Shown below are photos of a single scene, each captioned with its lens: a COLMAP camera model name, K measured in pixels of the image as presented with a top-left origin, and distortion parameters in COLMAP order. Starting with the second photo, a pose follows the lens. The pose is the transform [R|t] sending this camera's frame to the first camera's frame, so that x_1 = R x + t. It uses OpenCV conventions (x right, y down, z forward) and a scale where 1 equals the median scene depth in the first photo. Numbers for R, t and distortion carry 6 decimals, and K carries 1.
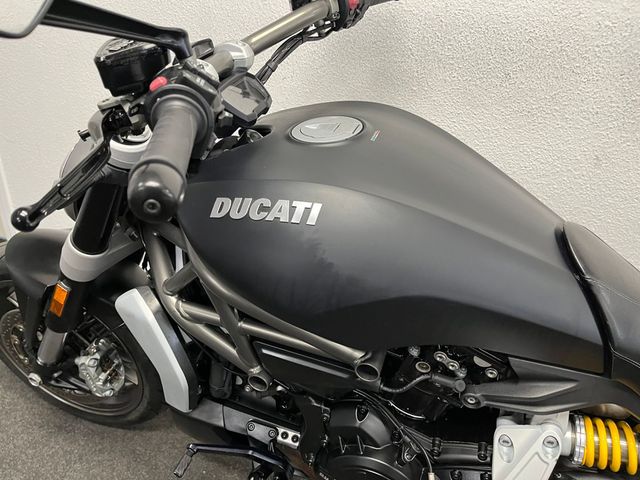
lens RADIAL K [[479.0, 0, 320.0], [0, 479.0, 240.0], [0, 0, 1]] dist [0.083987, -0.111592]
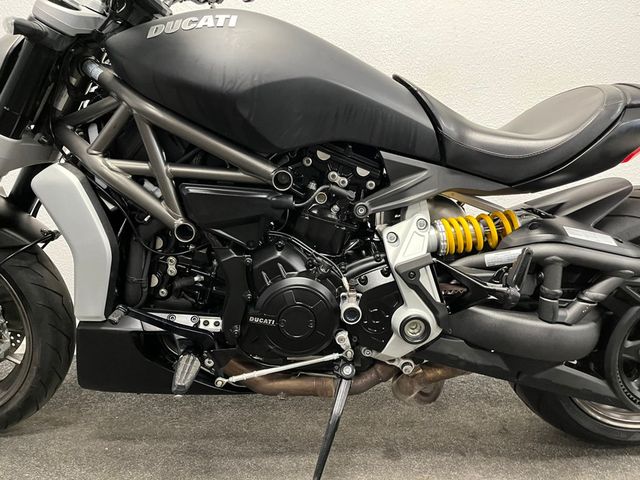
lens RADIAL K [[479.0, 0, 320.0], [0, 479.0, 240.0], [0, 0, 1]] dist [0.083987, -0.111592]
pose [[0.936478, -0.085702, 0.340093, -0.236251], [0.192038, 0.936707, -0.292749, 0.764733], [-0.293478, 0.339464, 0.893663, -0.085193]]
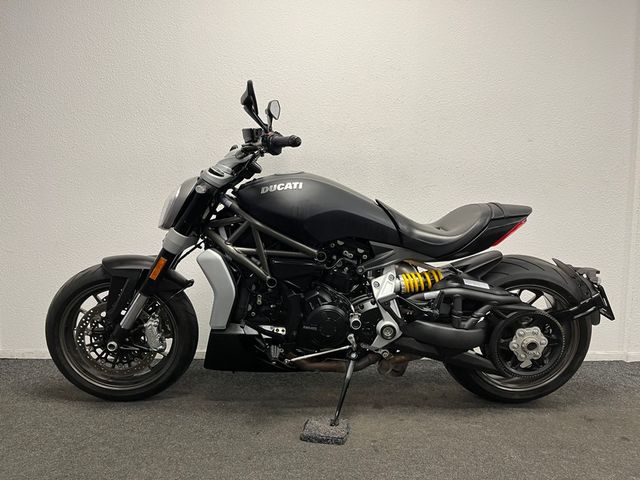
lens RADIAL K [[479.0, 0, 320.0], [0, 479.0, 240.0], [0, 0, 1]] dist [0.083987, -0.111592]
pose [[0.930749, -0.064933, 0.359847, -0.766052], [0.198887, 0.915702, -0.349189, 1.017603], [-0.306839, 0.396577, 0.865203, -1.144154]]
